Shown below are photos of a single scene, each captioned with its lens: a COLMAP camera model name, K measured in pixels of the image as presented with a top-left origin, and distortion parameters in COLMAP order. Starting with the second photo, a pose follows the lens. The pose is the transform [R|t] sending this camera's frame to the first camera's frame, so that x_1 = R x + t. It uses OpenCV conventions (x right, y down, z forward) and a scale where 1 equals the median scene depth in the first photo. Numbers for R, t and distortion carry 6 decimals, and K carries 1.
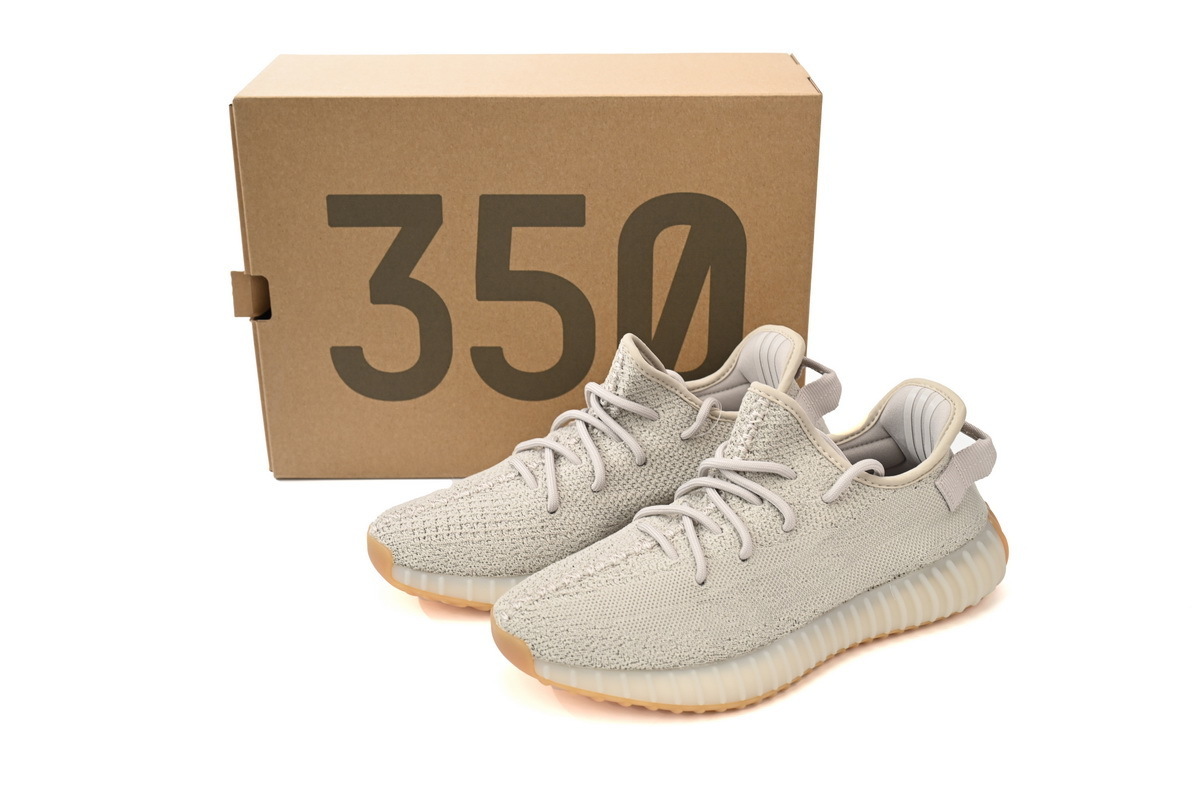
lens RADIAL K [[1430.7, 0, 599.9], [0, 1430.7, 395.7], [0, 0, 1]] dist [-0.036695, 0.000000]
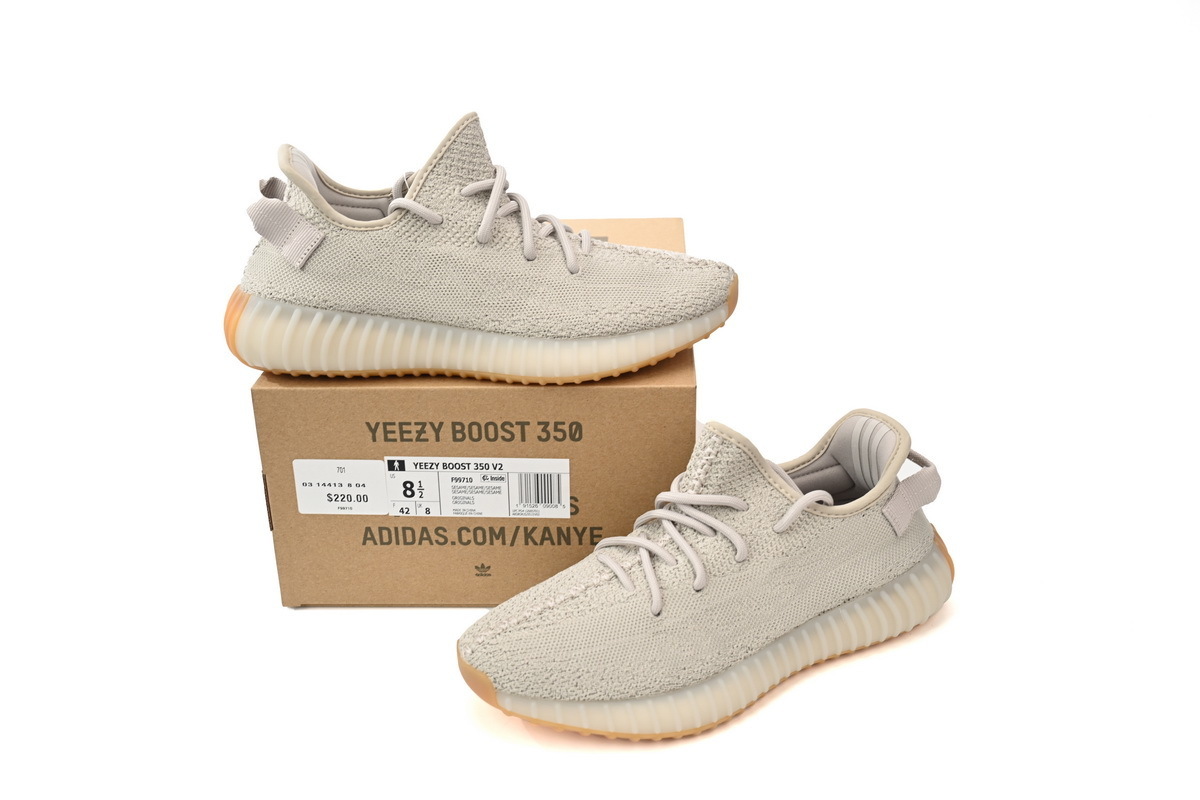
lens RADIAL K [[1230.1, 0, 605.5], [0, 1230.1, 401.9], [0, 0, 1]] dist [-0.018070, 0.000000]
pose [[0.999846, -0.017013, -0.004196, 0.038857], [0.017070, 0.999757, 0.013935, -0.035597], [0.003958, -0.014004, 0.999894, 0.104478]]
